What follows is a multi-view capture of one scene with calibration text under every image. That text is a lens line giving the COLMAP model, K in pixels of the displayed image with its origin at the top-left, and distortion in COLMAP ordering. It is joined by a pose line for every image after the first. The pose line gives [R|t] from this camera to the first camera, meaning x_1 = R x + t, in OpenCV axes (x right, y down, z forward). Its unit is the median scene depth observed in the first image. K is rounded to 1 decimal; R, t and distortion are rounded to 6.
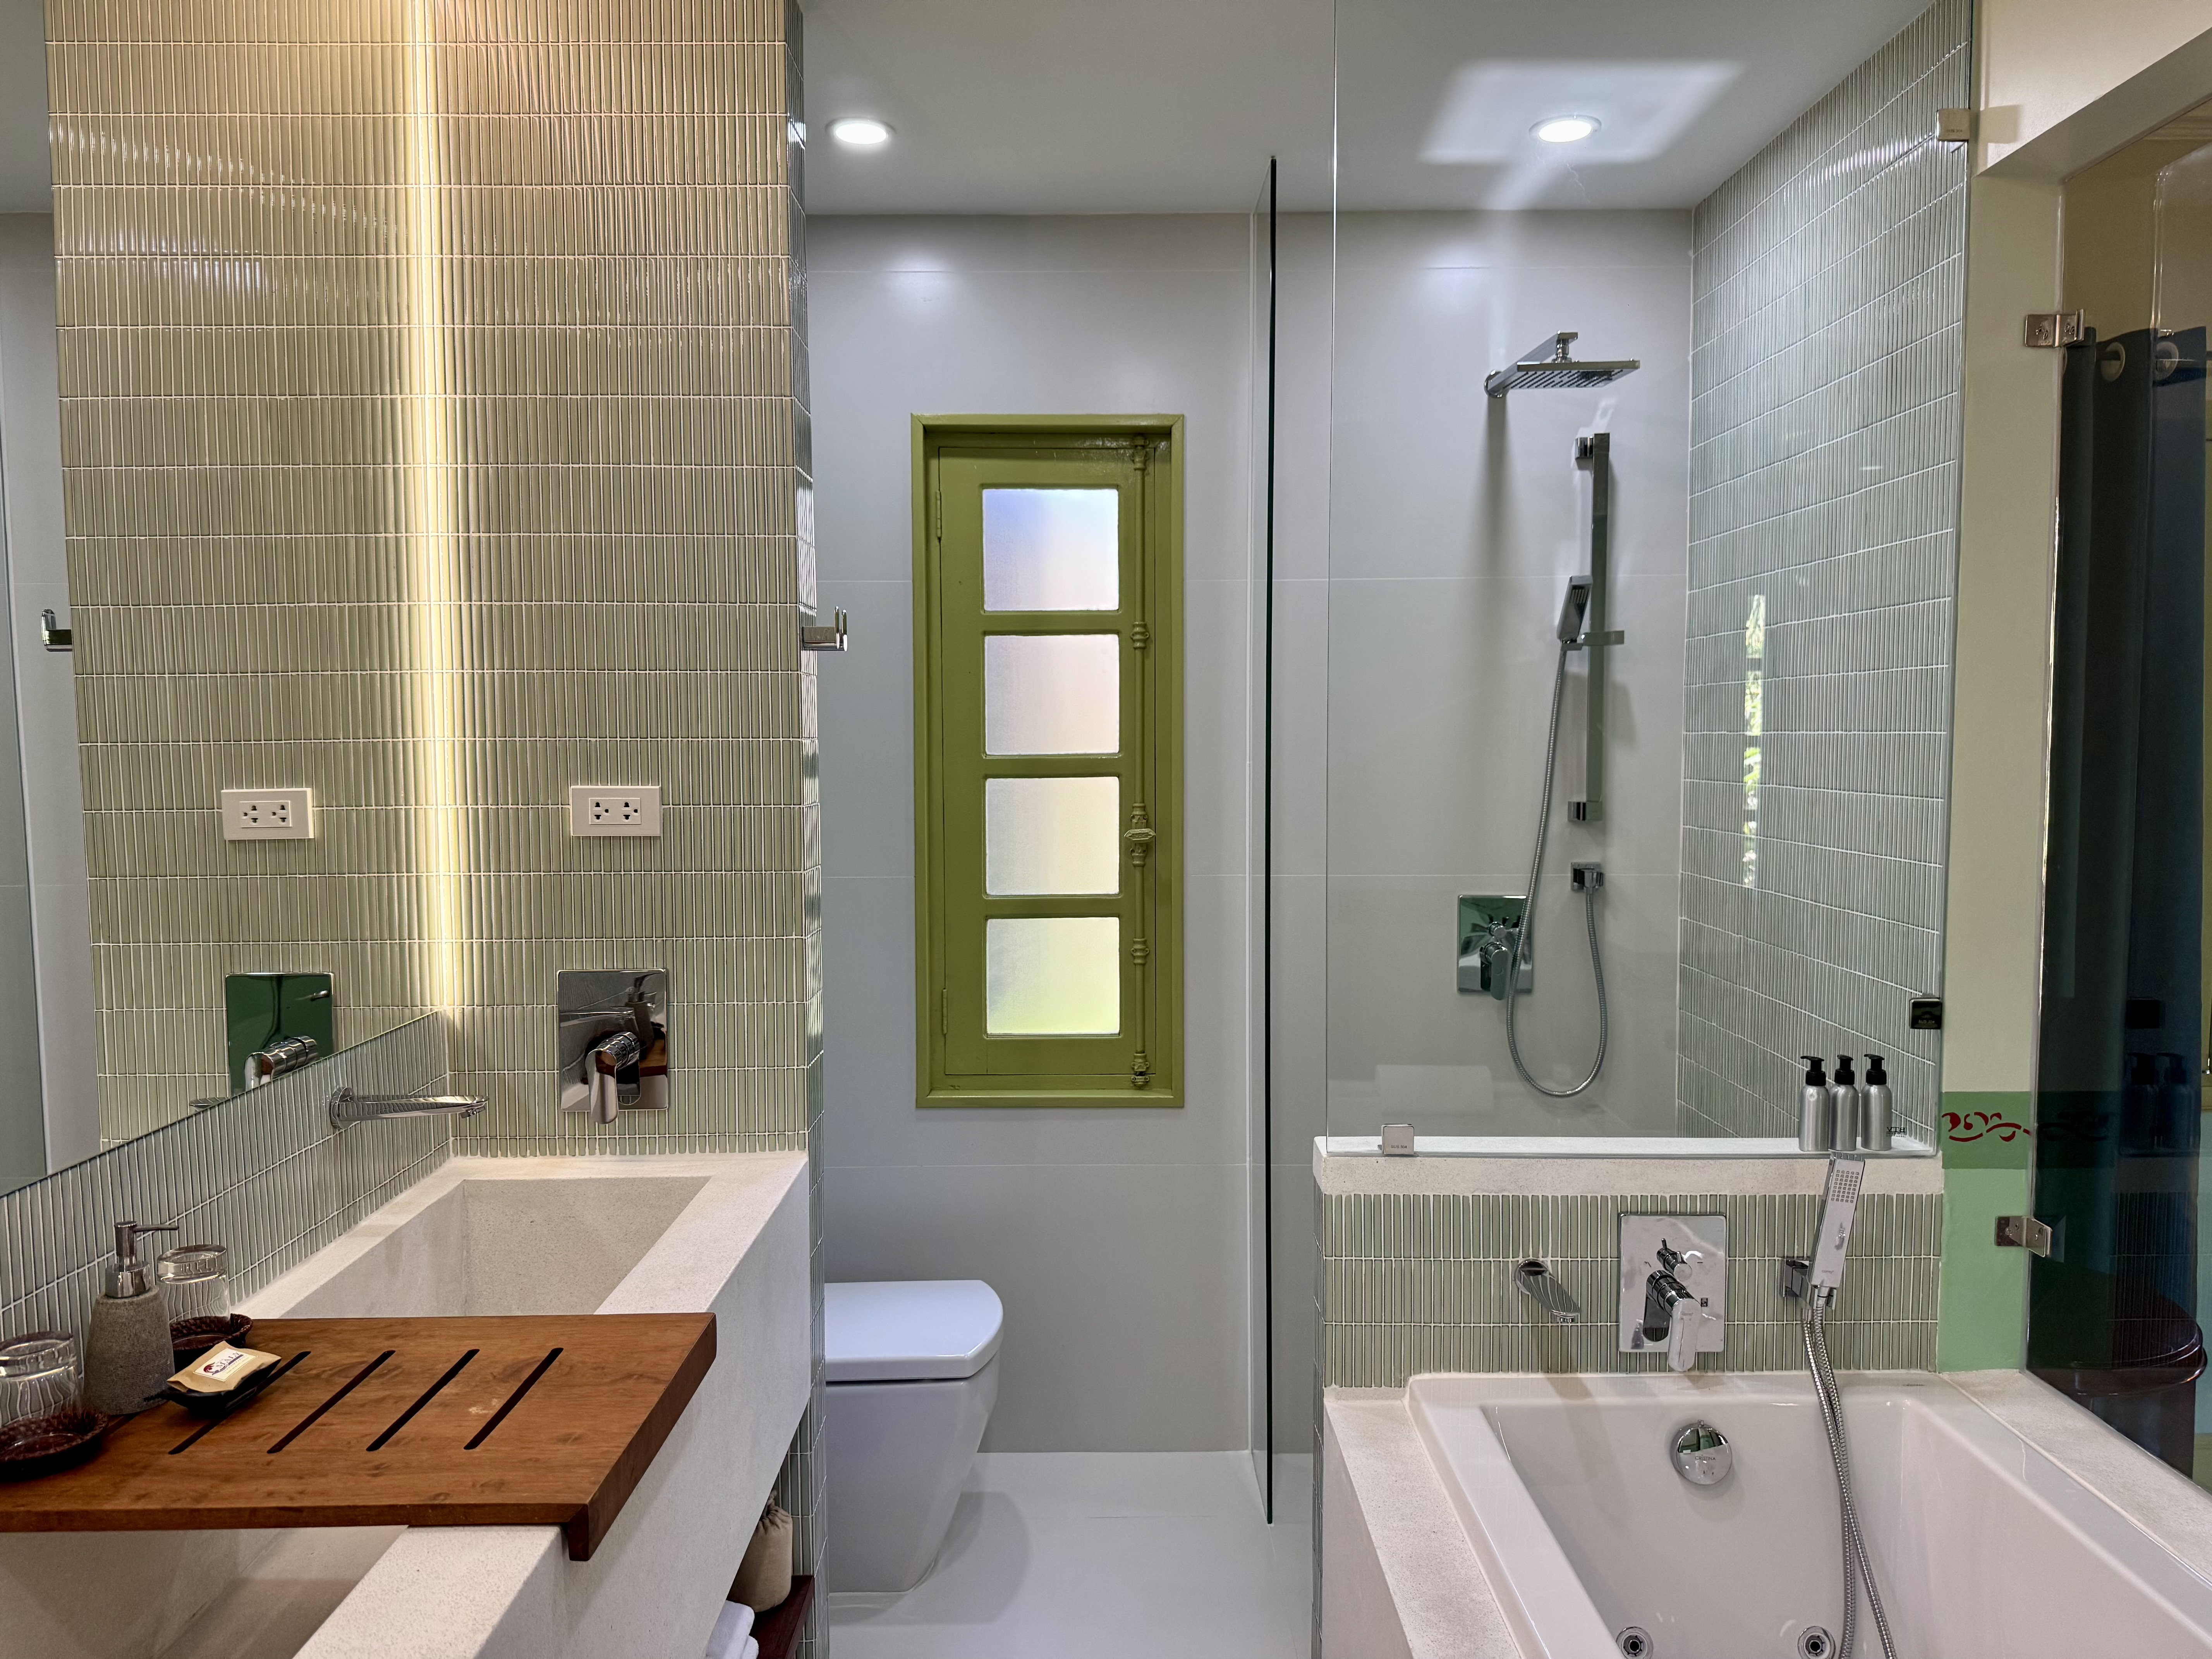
lens RADIAL K [[1535.5, 0, 1106.0], [0, 1535.5, 829.5], [0, 0, 1]] dist [0.034081, -0.045150]
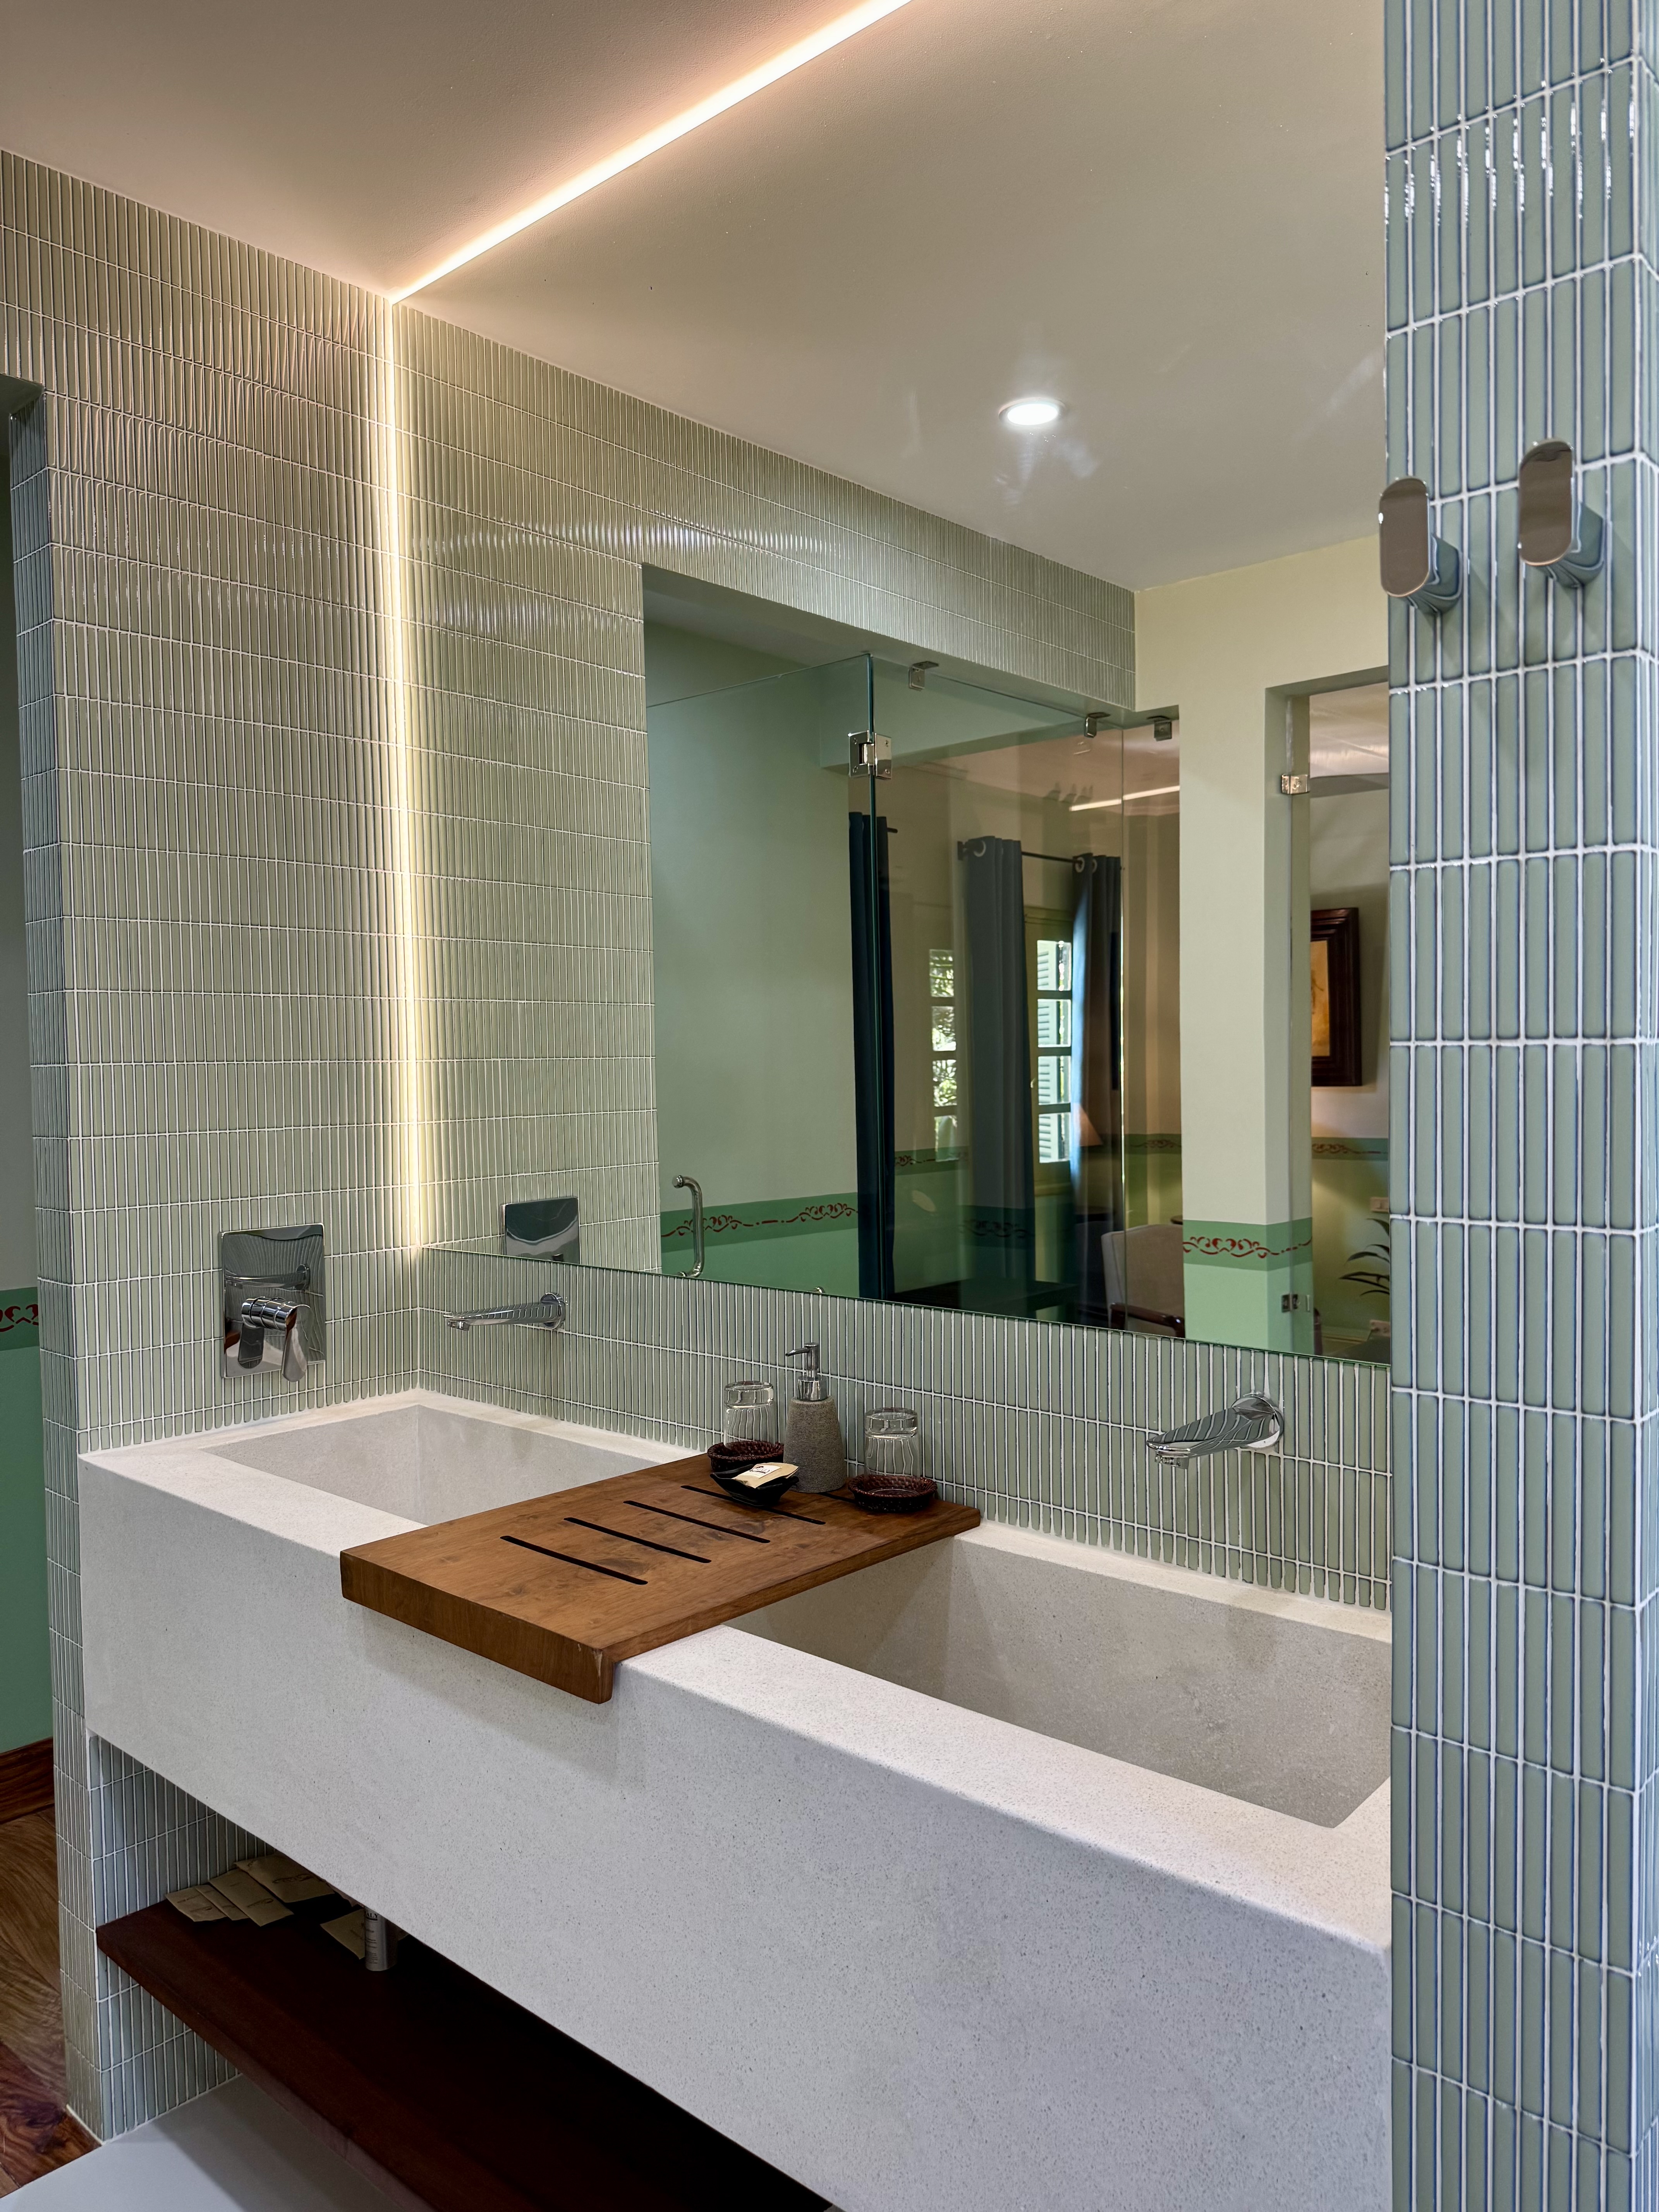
lens RADIAL K [[1579.7, 0, 829.5], [0, 1579.7, 1106.0], [0, 0, 1]] dist [0.058026, -0.115129]
pose [[-0.676439, 0.033286, -0.735746, 0.227618], [-0.034388, 0.996461, 0.076697, -0.027222], [0.735696, 0.077181, -0.672900, 1.429251]]
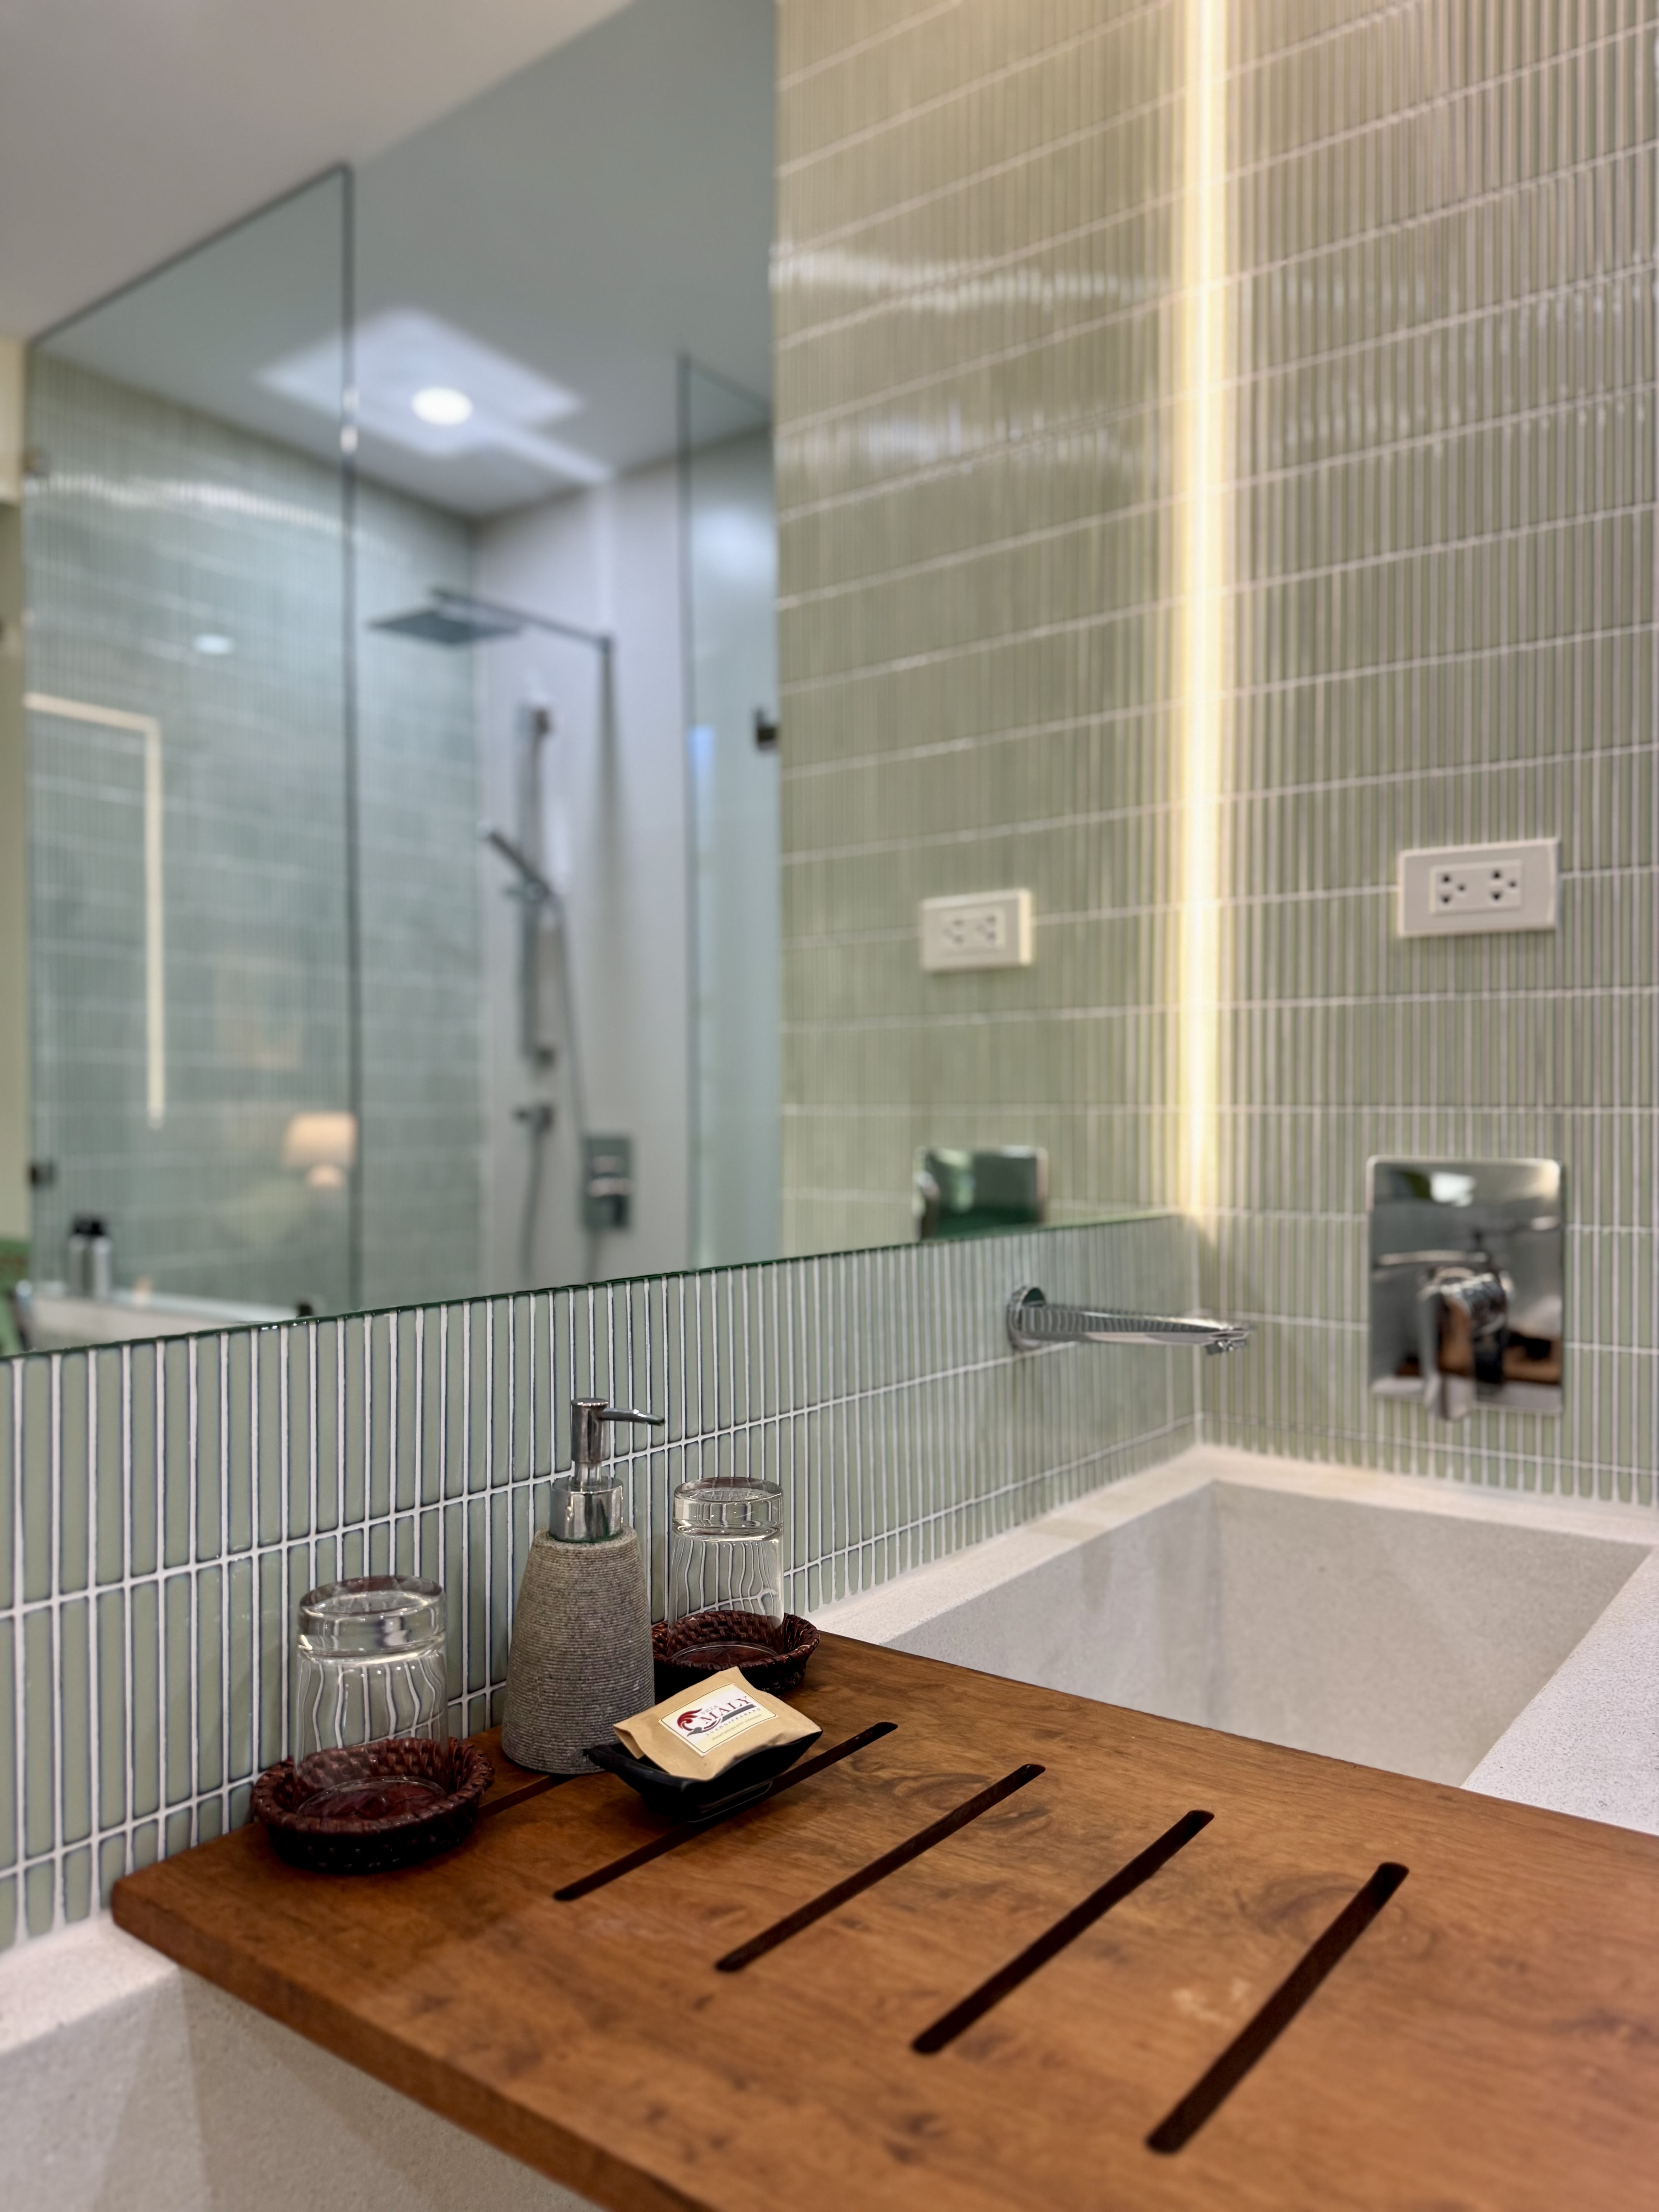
lens RADIAL K [[1579.7, 0, 829.5], [0, 1579.7, 1106.0], [0, 0, 1]] dist [0.058026, -0.115129]
pose [[0.794475, 0.005538, -0.607272, -0.184023], [-0.040224, 0.998242, -0.043521, 0.134371], [0.605964, 0.059003, 0.793301, 0.473089]]
